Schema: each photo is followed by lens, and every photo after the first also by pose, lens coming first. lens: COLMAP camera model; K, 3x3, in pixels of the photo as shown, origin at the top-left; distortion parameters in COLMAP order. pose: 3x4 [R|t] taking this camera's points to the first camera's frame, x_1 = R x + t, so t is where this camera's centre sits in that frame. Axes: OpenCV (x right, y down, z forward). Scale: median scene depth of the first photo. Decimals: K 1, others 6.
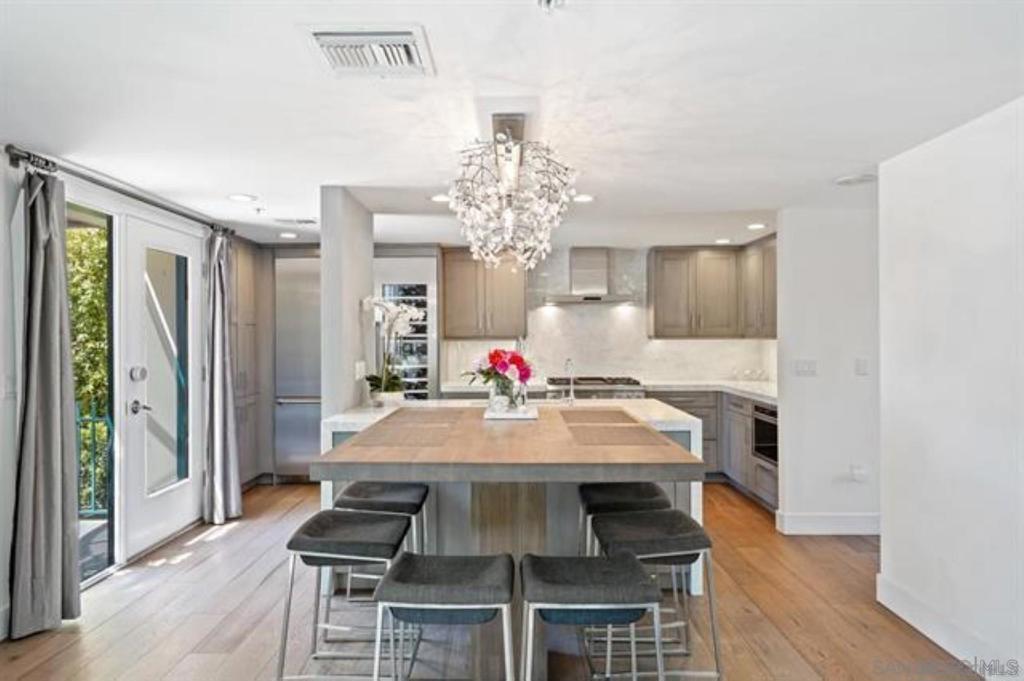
lens RADIAL K [[616.3, 0, 510.0], [0, 616.3, 327.5], [0, 0, 1]] dist [0.001318, 0.000924]
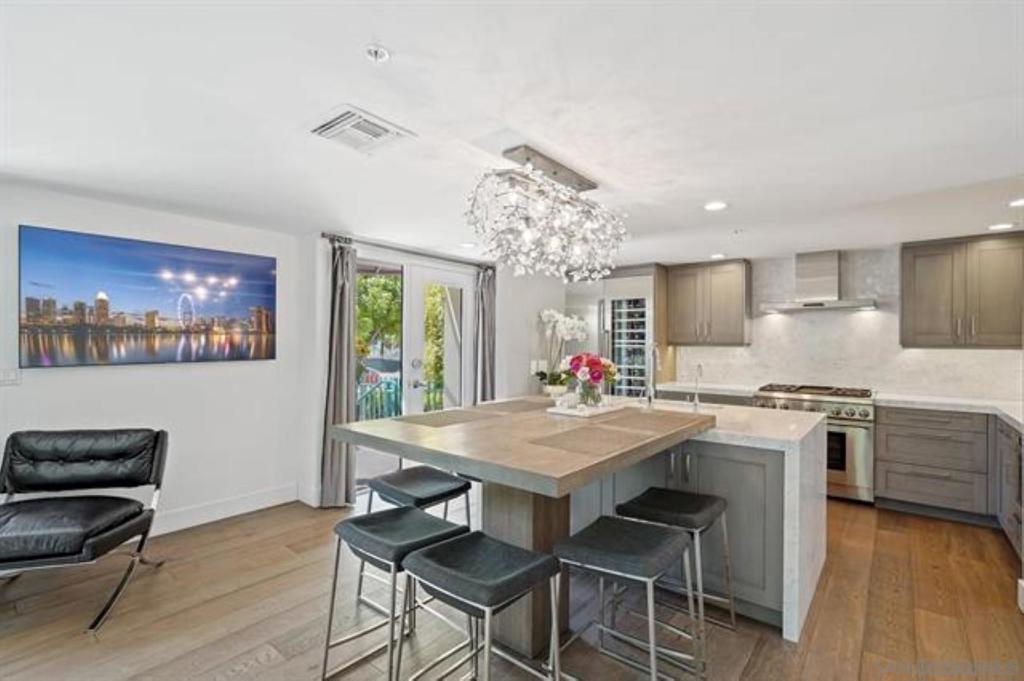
lens RADIAL K [[470.2, 0, 512.0], [0, 470.2, 340.5], [0, 0, 1]] dist [0.000846, 0.000366]
pose [[0.782291, 0.008154, -0.622860, 0.229288], [-0.000664, 0.999925, 0.012257, 0.000315], [0.622913, -0.009175, 0.782237, 0.131606]]
